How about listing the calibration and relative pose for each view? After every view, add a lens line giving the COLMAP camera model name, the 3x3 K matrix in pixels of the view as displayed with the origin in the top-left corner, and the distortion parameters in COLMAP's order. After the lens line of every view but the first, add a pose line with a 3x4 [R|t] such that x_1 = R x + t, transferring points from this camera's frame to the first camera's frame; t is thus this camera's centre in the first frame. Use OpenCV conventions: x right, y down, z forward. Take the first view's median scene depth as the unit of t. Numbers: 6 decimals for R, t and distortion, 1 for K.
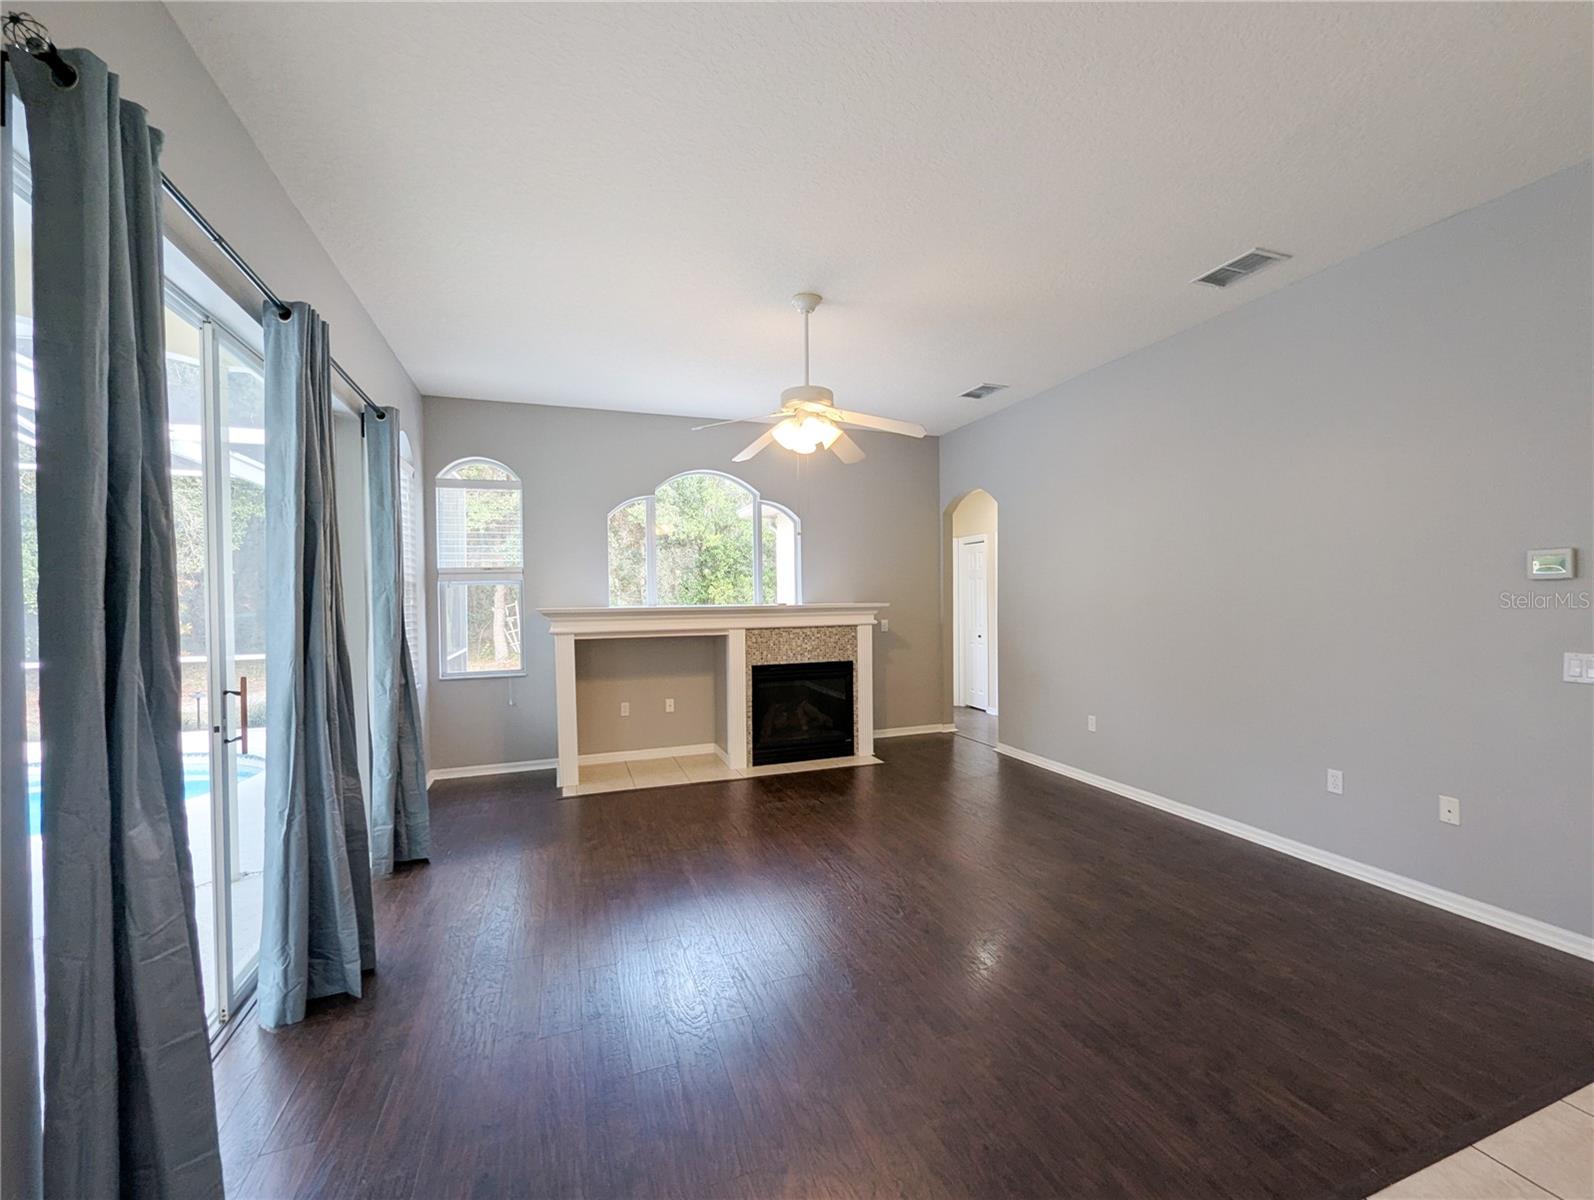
lens RADIAL K [[662.4, 0, 799.0], [0, 662.4, 605.2], [0, 0, 1]] dist [0.000143, -0.000354]
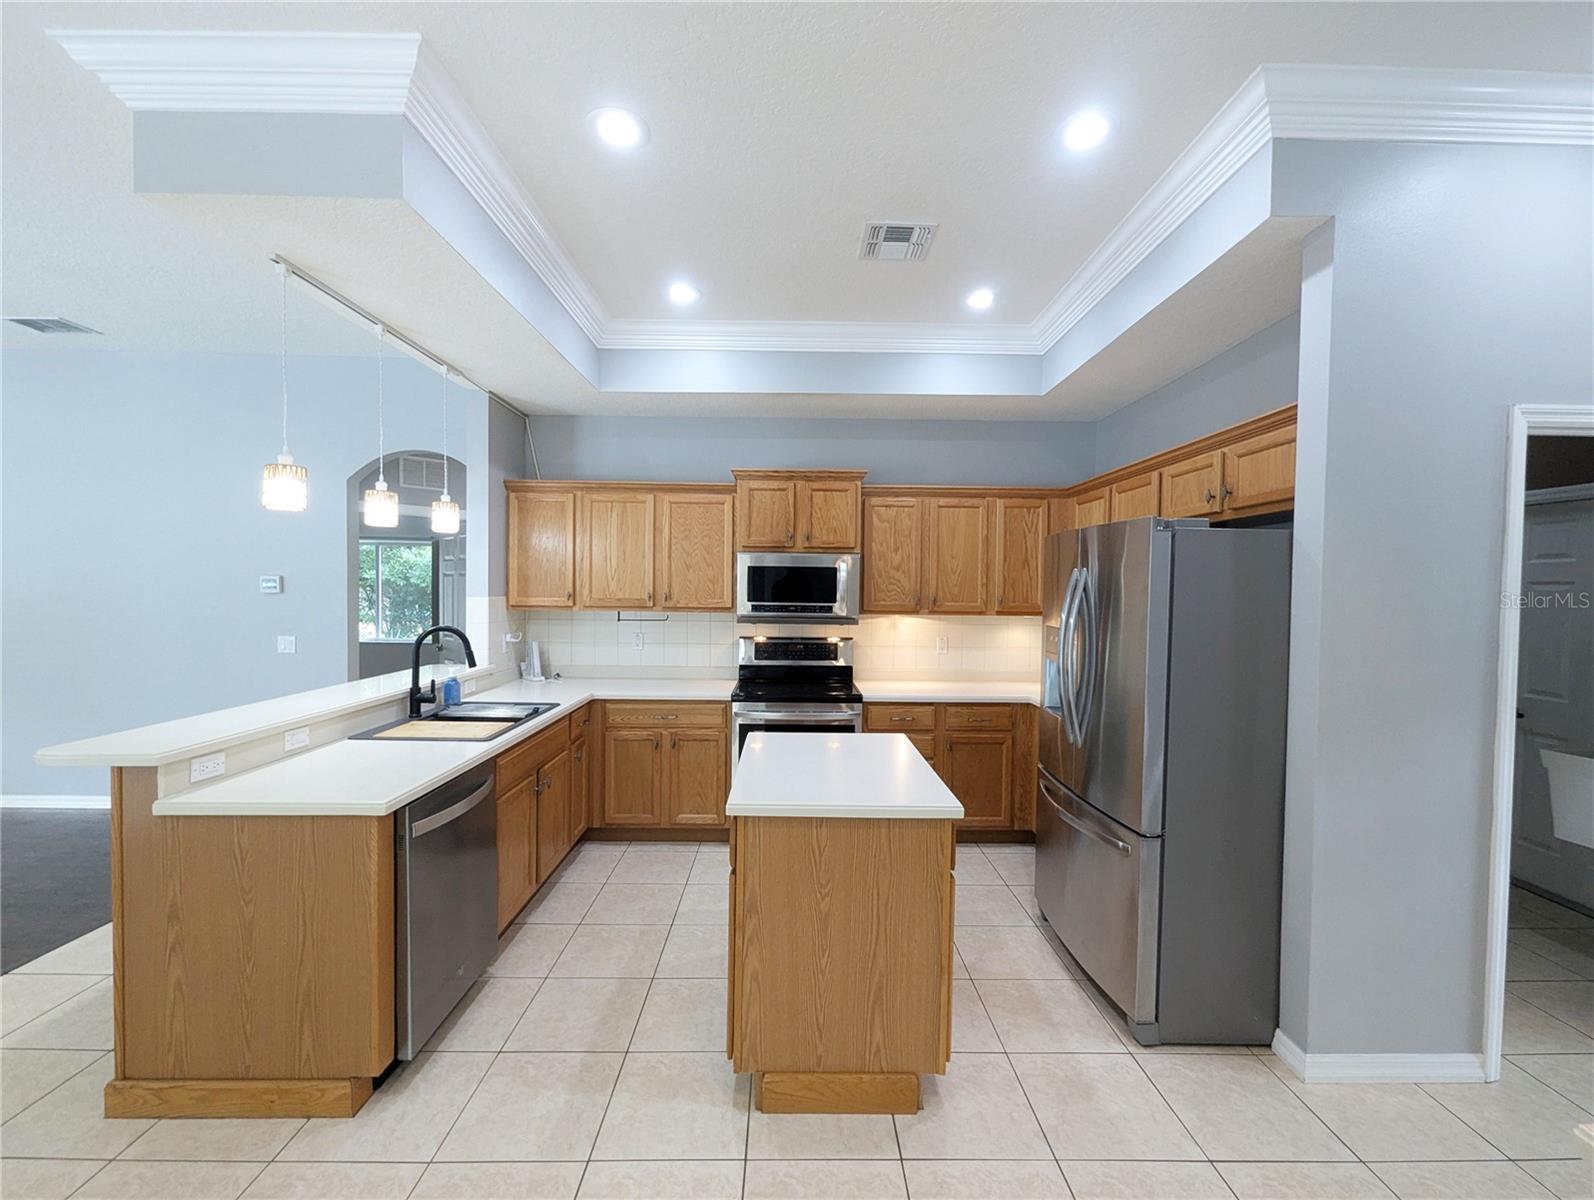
lens RADIAL K [[662.4, 0, 799.0], [0, 662.4, 605.2], [0, 0, 1]] dist [0.000143, -0.000354]
pose [[0.325200, -0.003266, 0.945640, -0.013001], [-0.002904, 0.999986, 0.004452, -0.010466], [-0.945641, -0.004194, 0.325186, -0.402793]]
